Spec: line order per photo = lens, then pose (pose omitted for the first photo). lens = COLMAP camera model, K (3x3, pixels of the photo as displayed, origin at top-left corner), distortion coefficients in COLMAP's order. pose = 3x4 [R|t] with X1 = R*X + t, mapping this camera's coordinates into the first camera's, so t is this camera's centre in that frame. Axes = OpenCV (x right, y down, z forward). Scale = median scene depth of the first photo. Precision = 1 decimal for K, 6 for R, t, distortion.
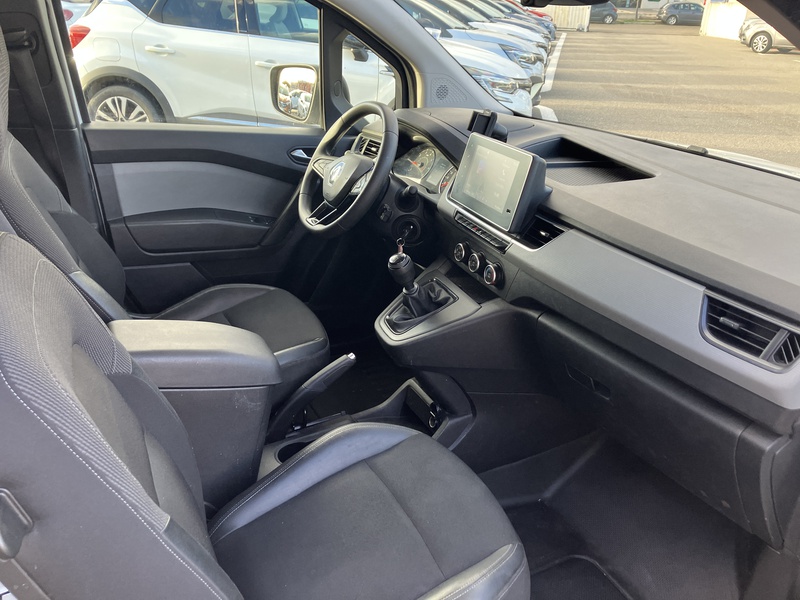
lens RADIAL K [[674.9, 0, 400.1], [0, 674.9, 281.2], [0, 0, 1]] dist [0.025820, -0.013775]
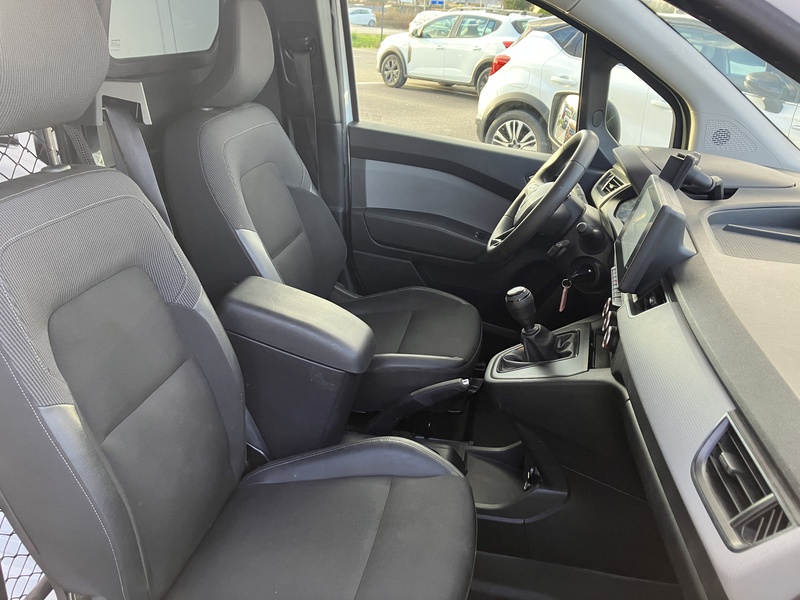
lens RADIAL K [[674.9, 0, 400.1], [0, 674.9, 281.2], [0, 0, 1]] dist [0.025820, -0.013775]
pose [[0.804992, 0.239330, -0.542870, 0.261758], [-0.267143, 0.963235, 0.028521, -0.022738], [0.529738, 0.122065, 0.839332, 0.098151]]
